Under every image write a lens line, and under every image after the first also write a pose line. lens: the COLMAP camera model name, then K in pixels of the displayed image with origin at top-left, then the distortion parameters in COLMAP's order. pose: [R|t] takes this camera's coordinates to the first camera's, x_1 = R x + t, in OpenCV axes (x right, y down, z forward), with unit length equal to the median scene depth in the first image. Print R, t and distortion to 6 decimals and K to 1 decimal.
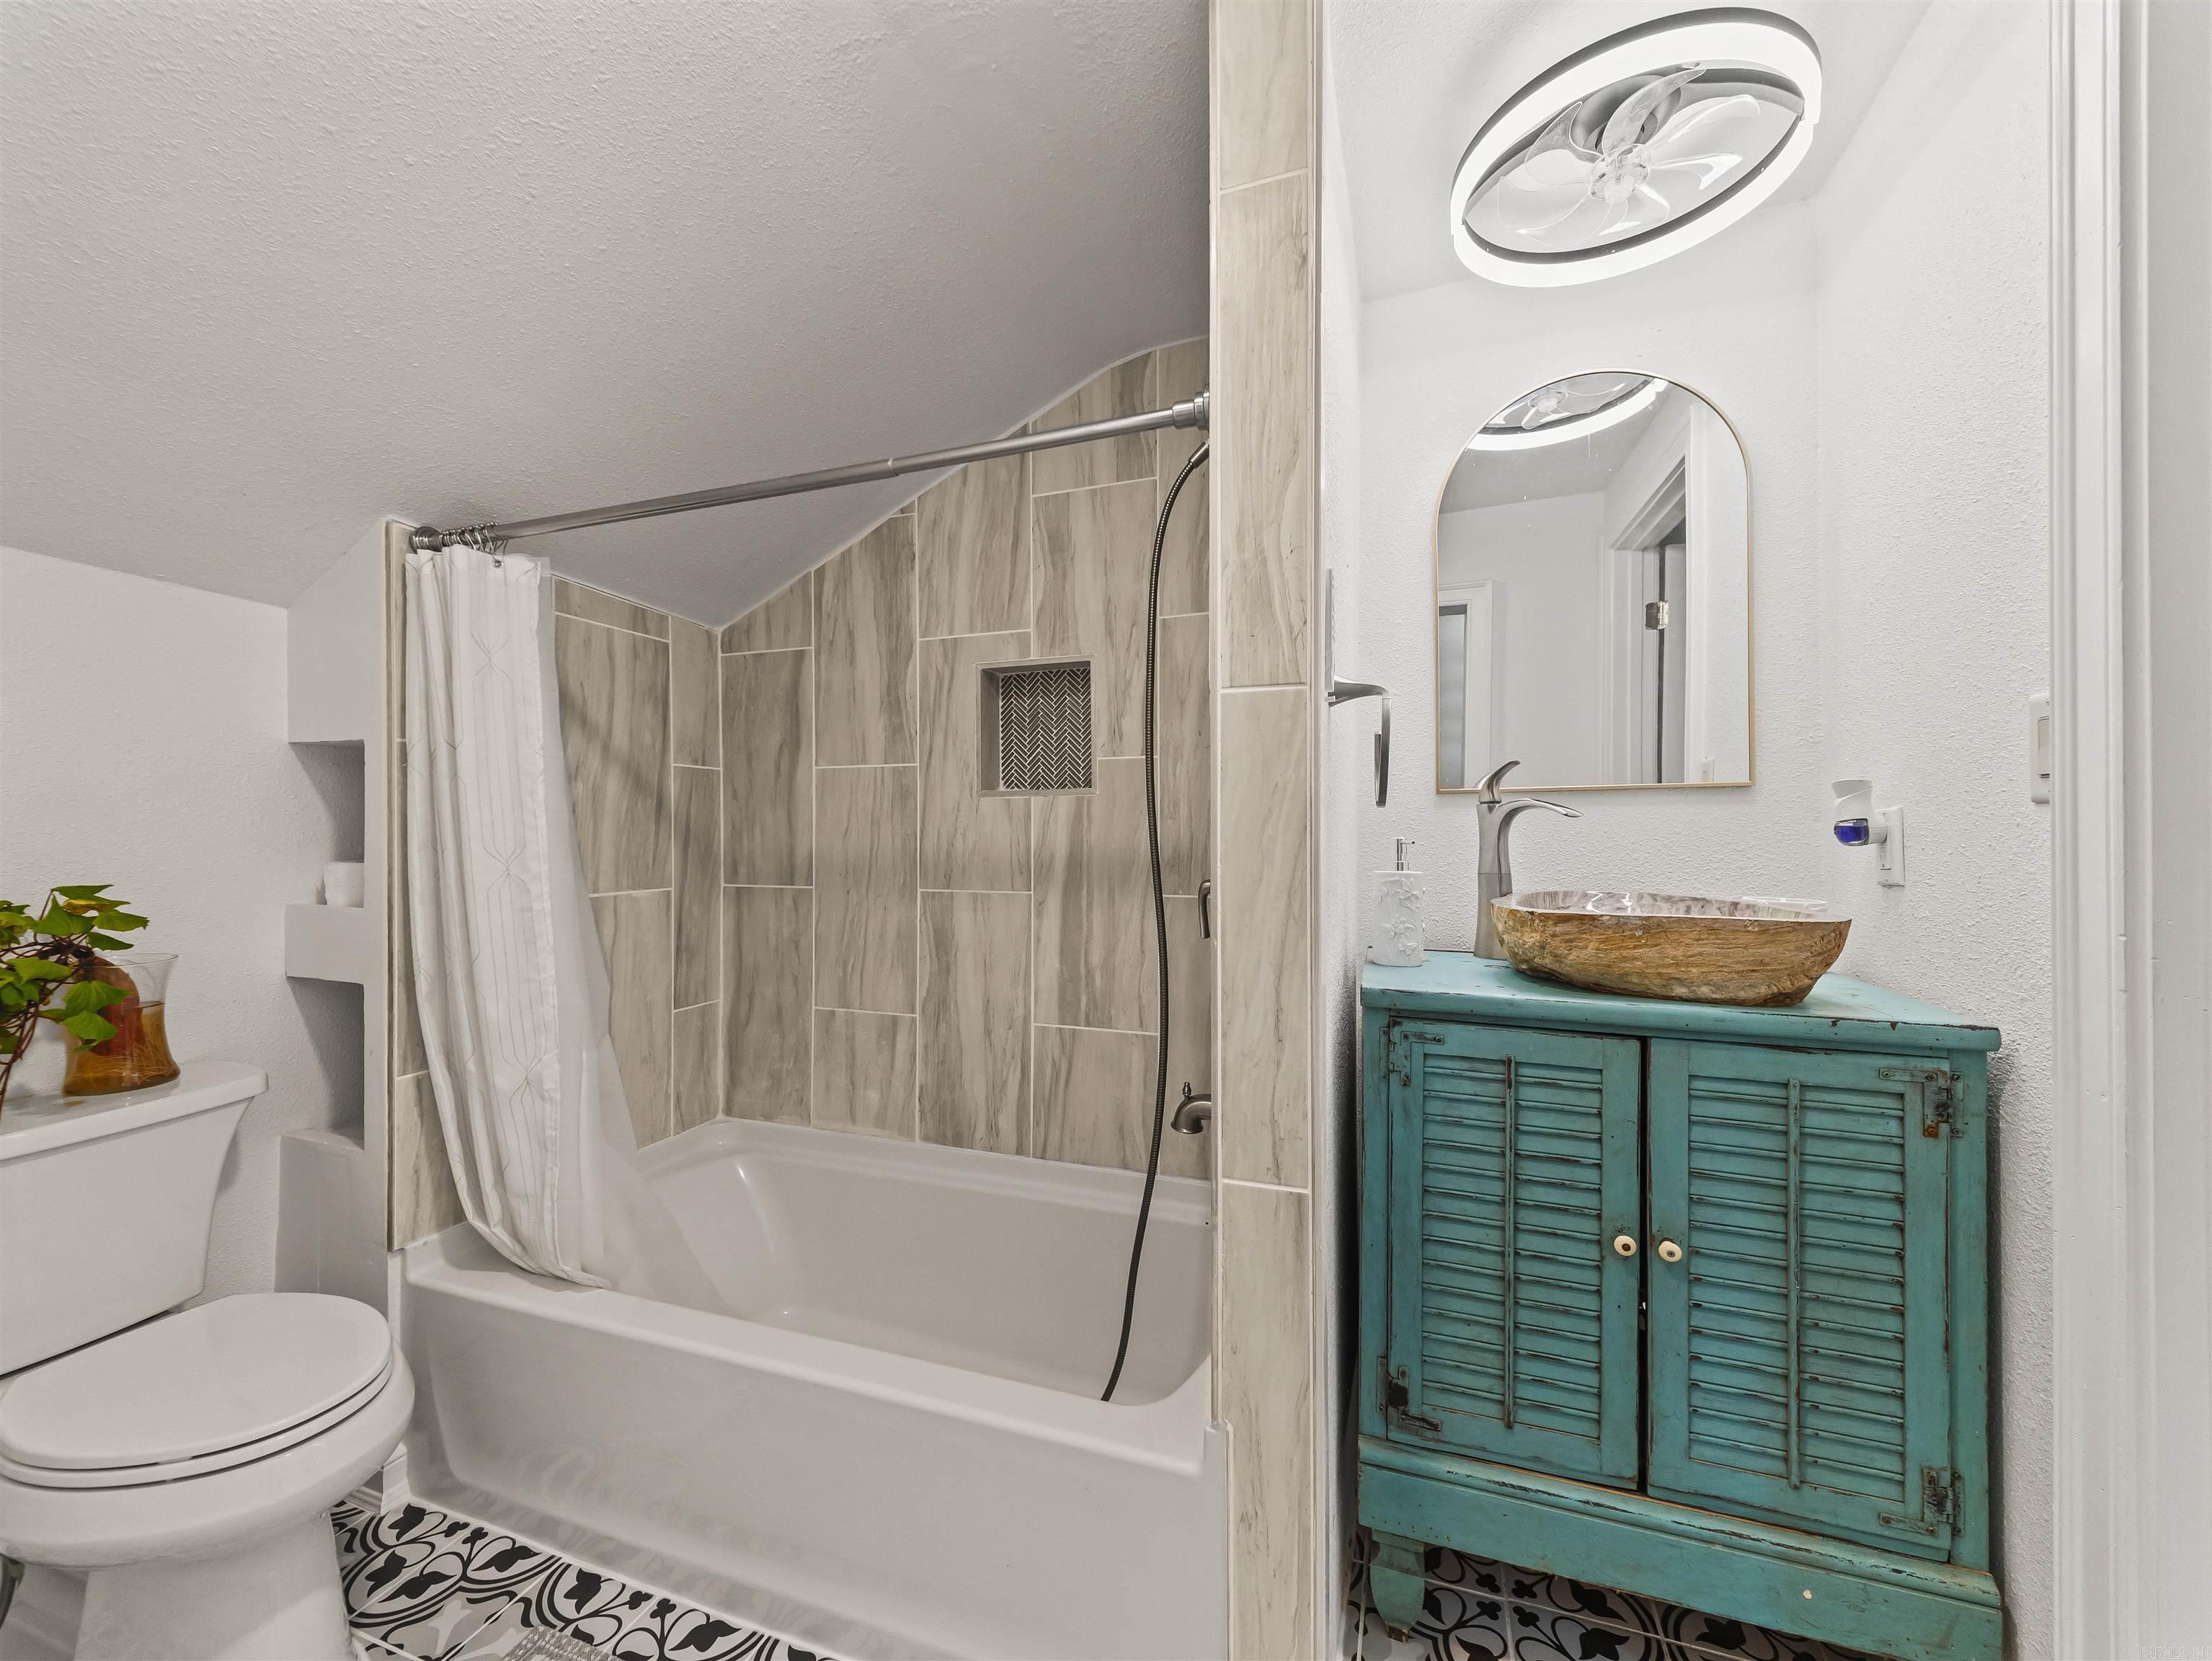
lens RADIAL K [[867.2, 0, 1165.3], [0, 867.2, 829.0], [0, 0, 1]] dist [0.025295, -0.008622]
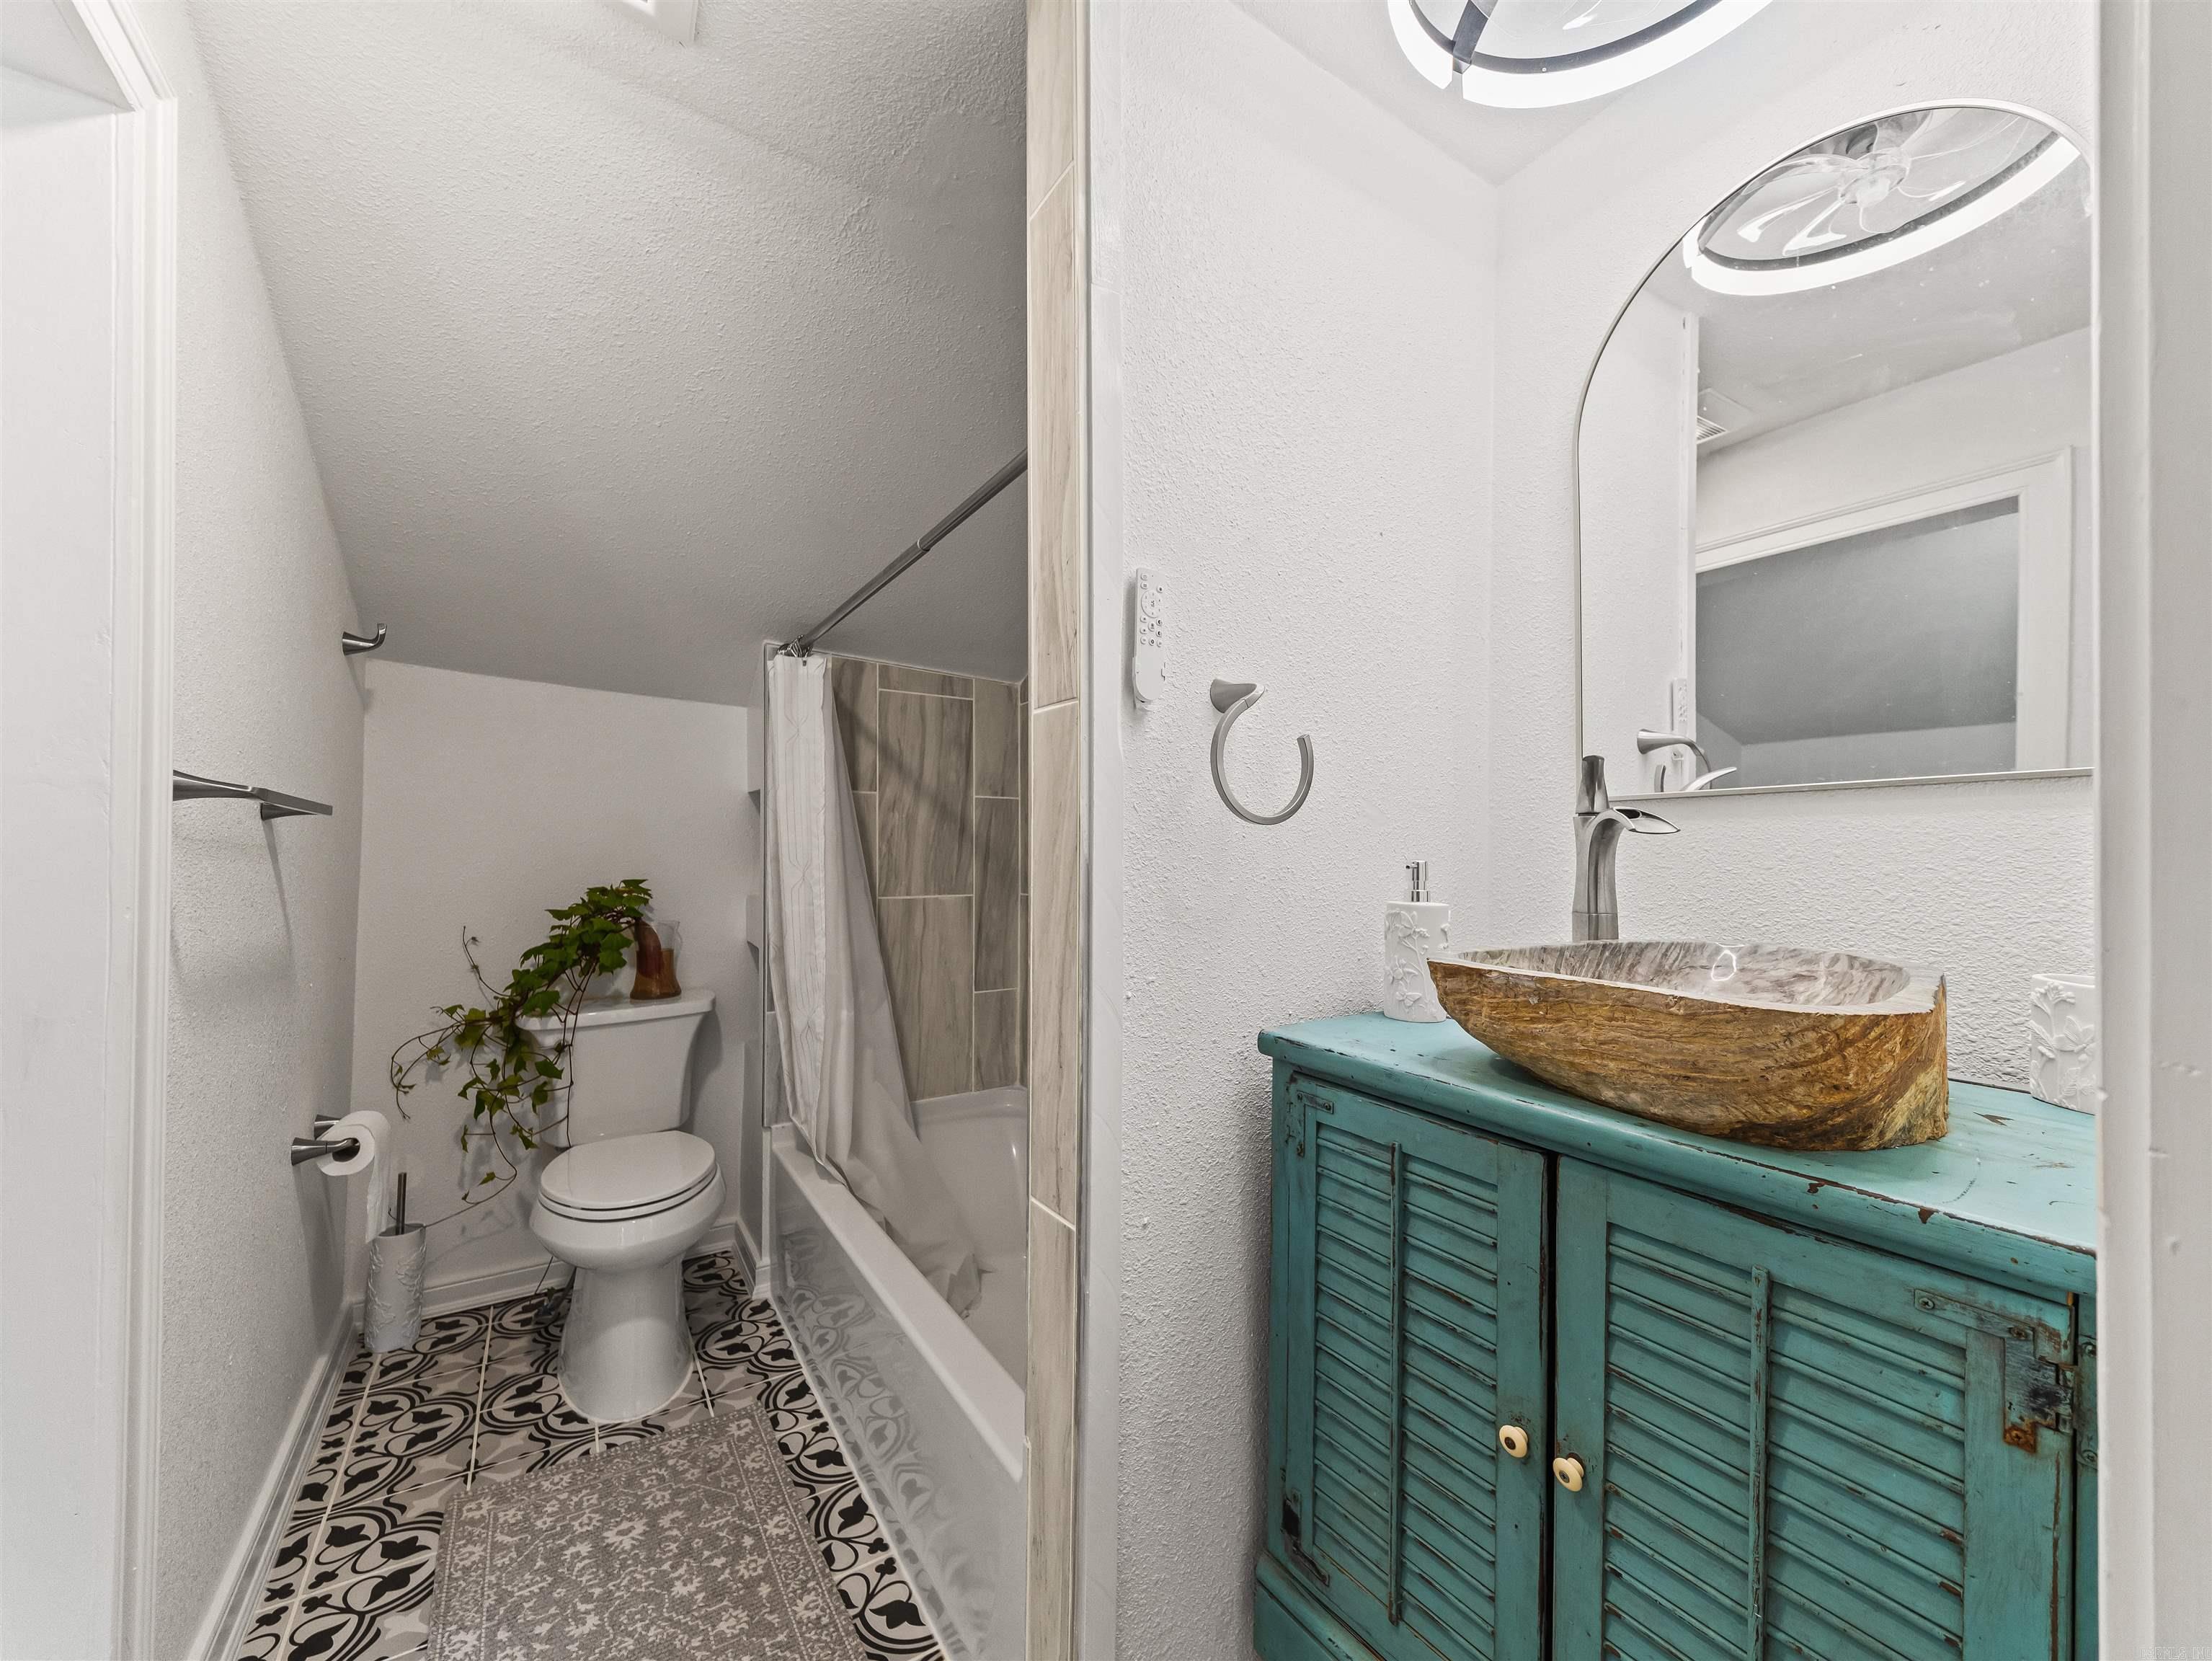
lens RADIAL K [[867.2, 0, 1083.3], [0, 867.2, 844.7], [0, 0, 1]] dist [0.025295, -0.008622]
pose [[0.790003, 0.000828, -0.613103, 0.647449], [-0.003582, 0.999988, -0.003266, -0.001787], [0.613093, 0.004776, 0.789996, 0.213311]]
